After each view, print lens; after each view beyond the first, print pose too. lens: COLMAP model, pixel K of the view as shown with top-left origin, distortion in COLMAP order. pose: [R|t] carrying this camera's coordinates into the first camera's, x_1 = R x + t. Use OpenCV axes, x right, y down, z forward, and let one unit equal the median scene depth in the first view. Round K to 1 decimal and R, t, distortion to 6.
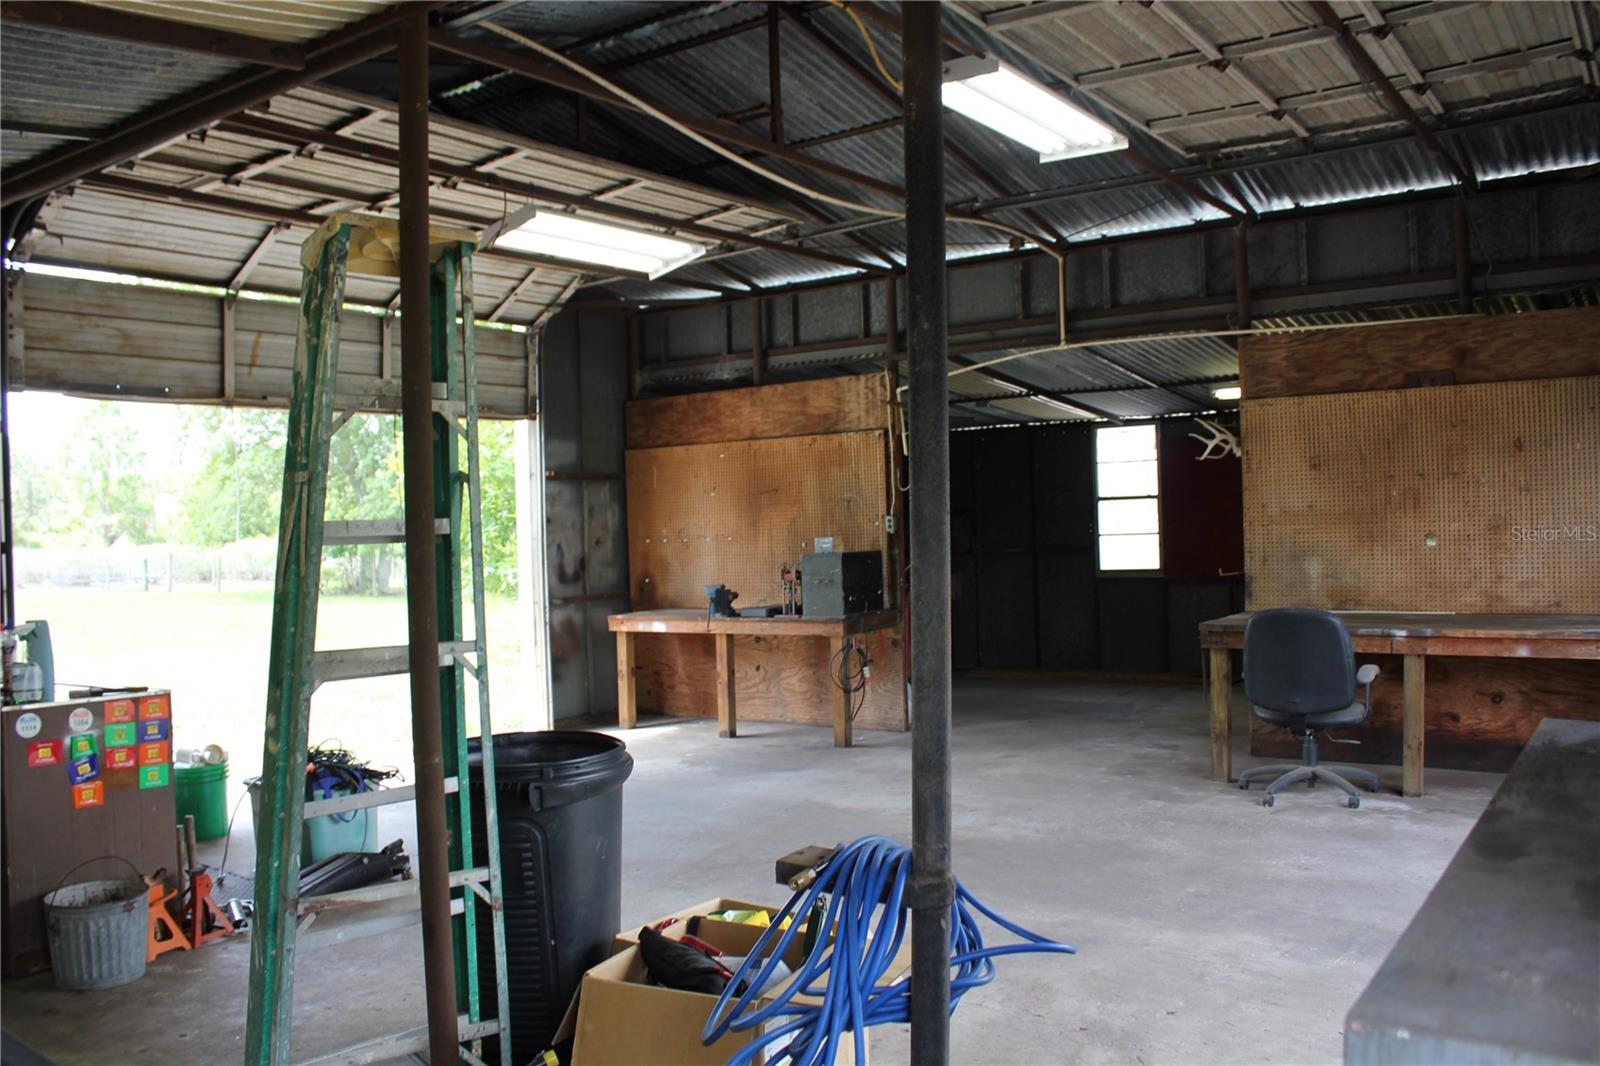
lens RADIAL K [[1333.1, 0, 800.0], [0, 1333.1, 533.0], [0, 0, 1]] dist [-0.162481, 0.146798]
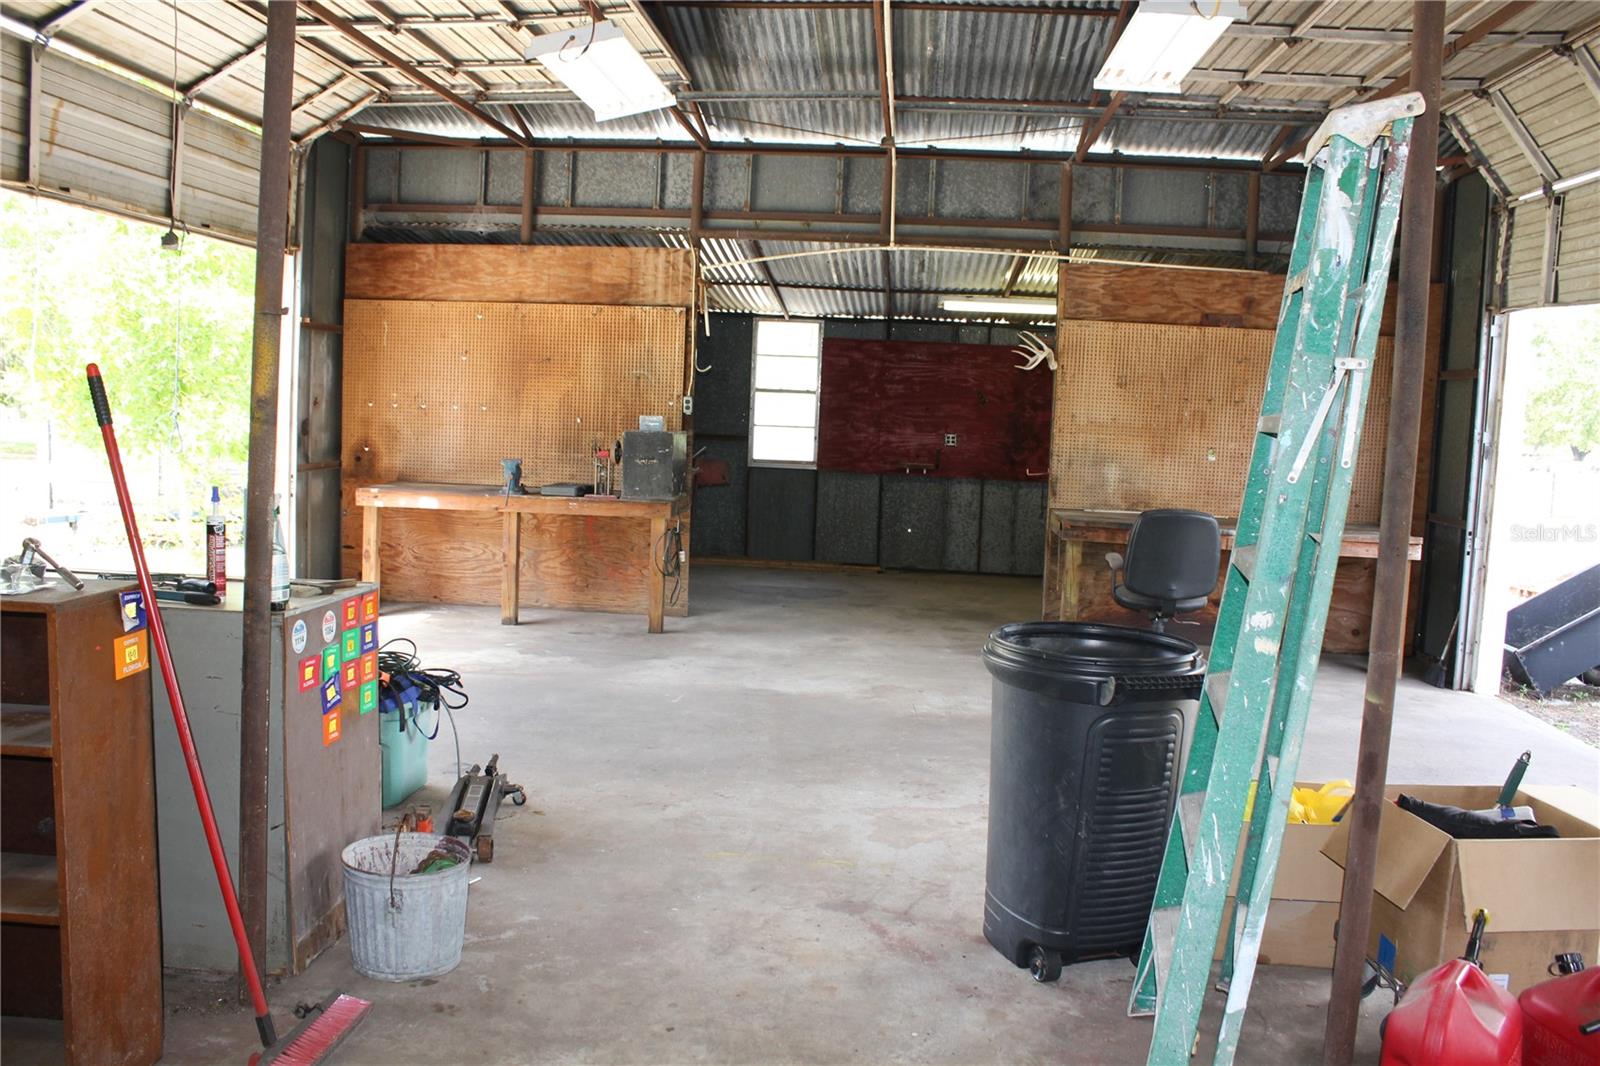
lens RADIAL K [[1333.1, 0, 800.0], [0, 1333.1, 533.0], [0, 0, 1]] dist [-0.162481, 0.146798]
pose [[0.857436, 0.018425, 0.514261, -0.459937], [-0.064828, 0.995265, 0.072429, 0.013554], [-0.510491, -0.095441, 0.854570, 0.147077]]
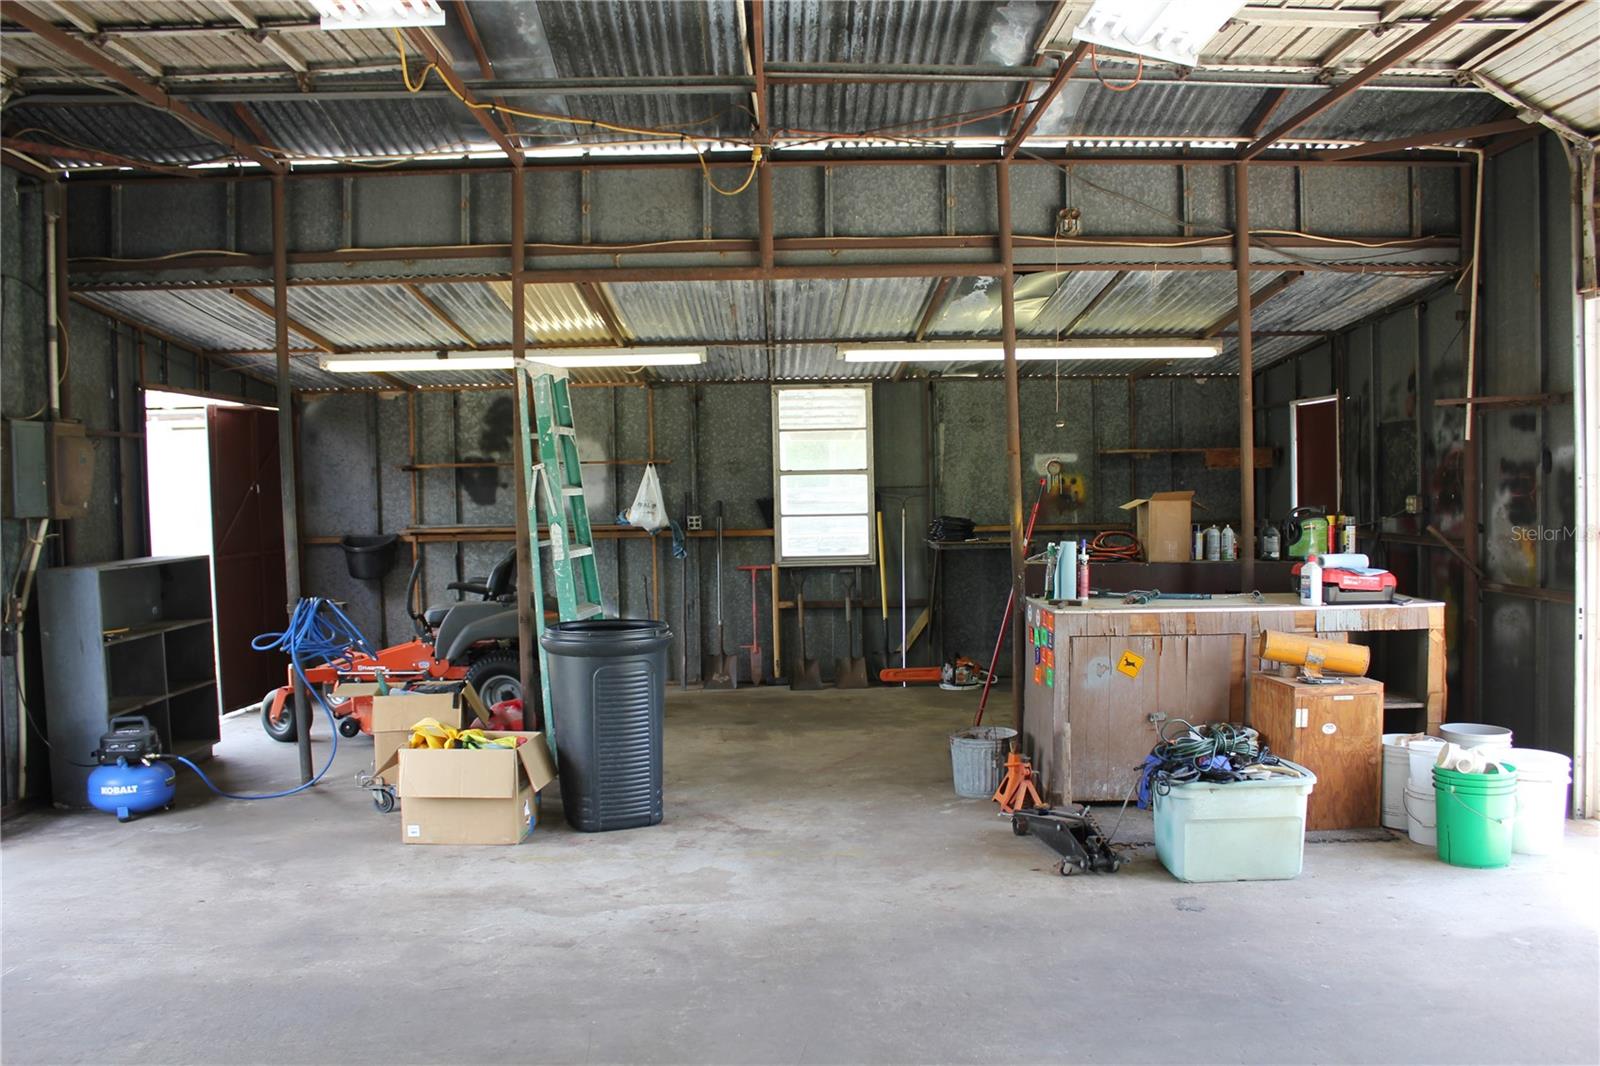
lens RADIAL K [[1333.1, 0, 800.0], [0, 1333.1, 533.0], [0, 0, 1]] dist [-0.162481, 0.146798]
pose [[-0.805414, 0.066182, -0.589006, 0.285832], [0.034968, 0.997321, 0.064246, -0.025376], [0.591680, 0.031148, -0.805571, 1.261339]]
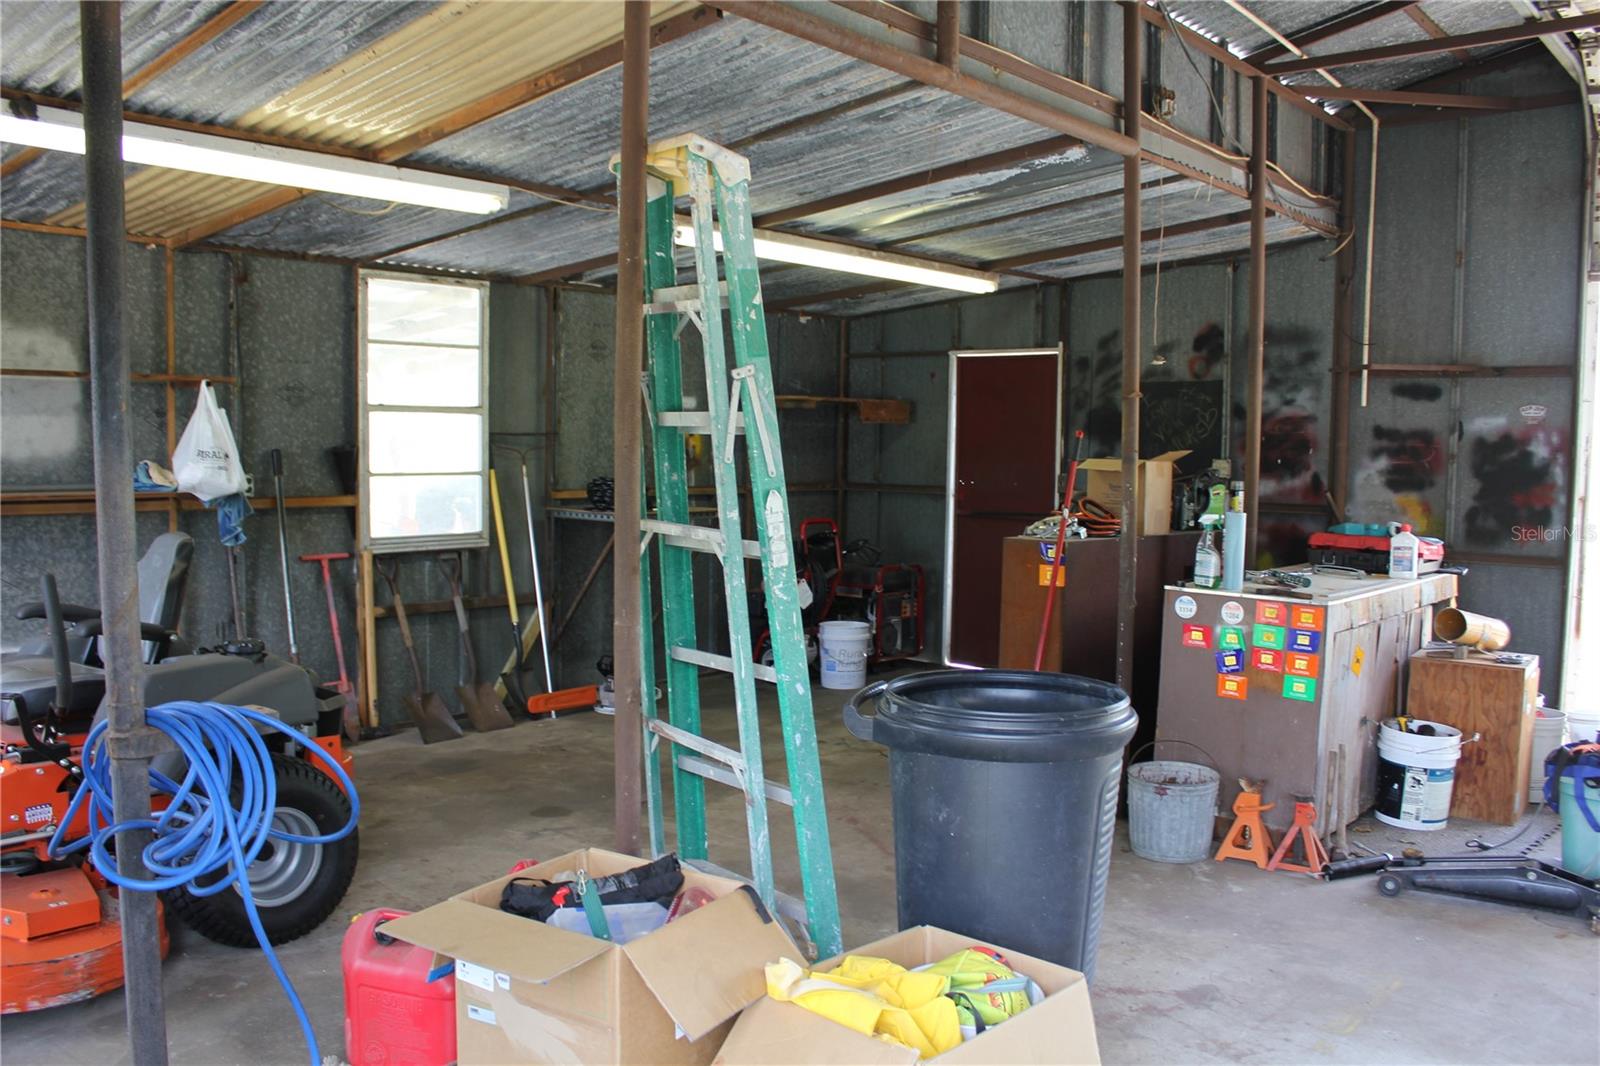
lens RADIAL K [[1333.1, 0, 800.0], [0, 1333.1, 533.0], [0, 0, 1]] dist [-0.162481, 0.146798]
pose [[-0.102027, 0.097723, -0.989970, 0.325260], [-0.021851, 0.994703, 0.100443, -0.009888], [0.994542, 0.031880, -0.099352, 0.488577]]
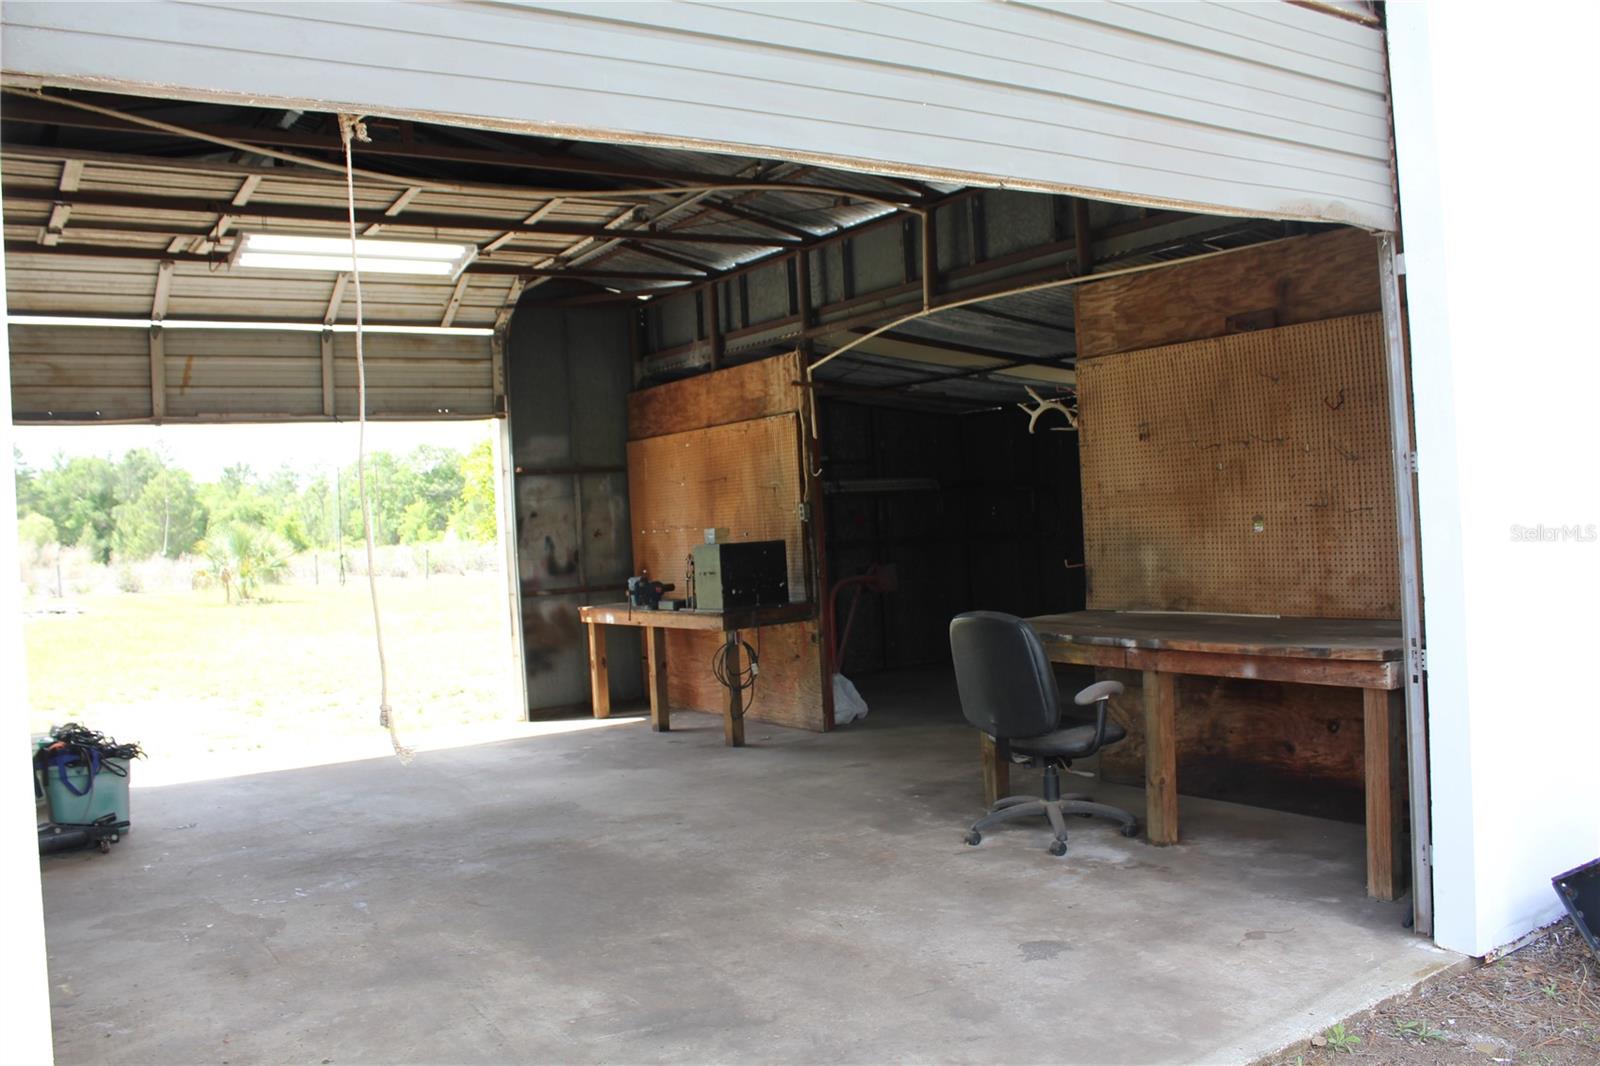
lens RADIAL K [[1327.9, 0, 792.2], [0, 1327.9, 540.9], [0, 0, 1]] dist [-0.161932, 0.138664]
pose [[0.936704, -0.013150, -0.349876, 0.496427], [0.021196, 0.999591, 0.019177, -0.005725], [0.349481, -0.025379, 0.936600, 0.146826]]
